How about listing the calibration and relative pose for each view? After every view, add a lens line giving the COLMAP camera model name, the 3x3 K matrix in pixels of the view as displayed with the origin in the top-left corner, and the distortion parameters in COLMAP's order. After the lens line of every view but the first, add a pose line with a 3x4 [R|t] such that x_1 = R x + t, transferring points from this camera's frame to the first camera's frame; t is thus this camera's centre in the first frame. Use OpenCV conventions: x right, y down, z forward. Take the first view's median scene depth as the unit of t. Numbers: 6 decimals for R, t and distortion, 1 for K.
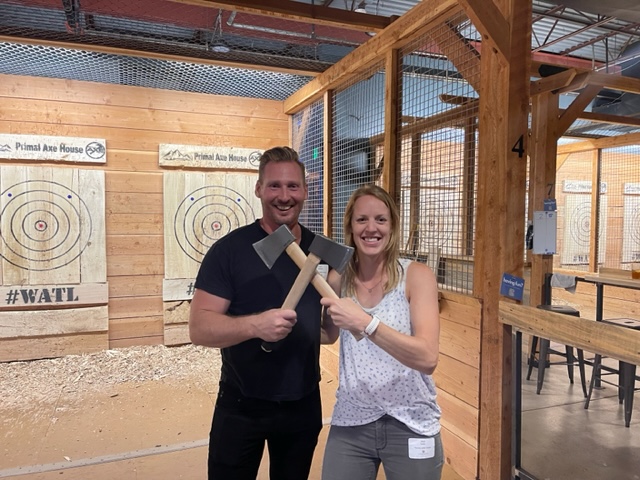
lens RADIAL K [[487.2, 0, 322.4], [0, 487.2, 243.1], [0, 0, 1]] dist [0.048158, -0.036633]
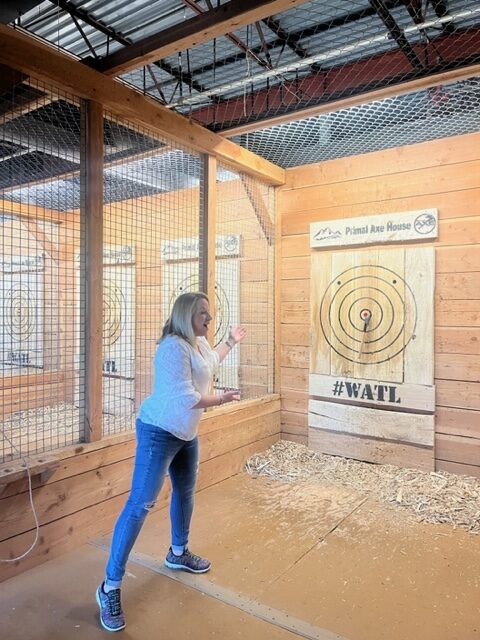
lens RADIAL K [[479.0, 0, 247.1], [0, 479.0, 319.1], [0, 0, 1]] dist [0.059877, -0.080012]
pose [[0.555039, 0.011107, -0.831750, 0.047083], [-0.045547, 0.998817, -0.017056, -0.001704], [0.830577, 0.047350, 0.554888, 0.310884]]
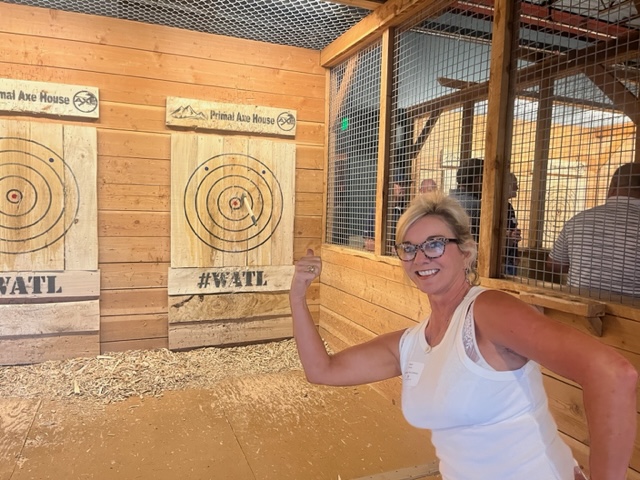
lens RADIAL K [[479.0, 0, 321.0], [0, 479.0, 242.7], [0, 0, 1]] dist [0.059877, -0.080012]
pose [[0.999668, 0.025558, 0.003233, -0.083850], [-0.025639, 0.999270, 0.028321, 0.003852], [-0.002506, -0.028394, 0.999594, 0.223046]]
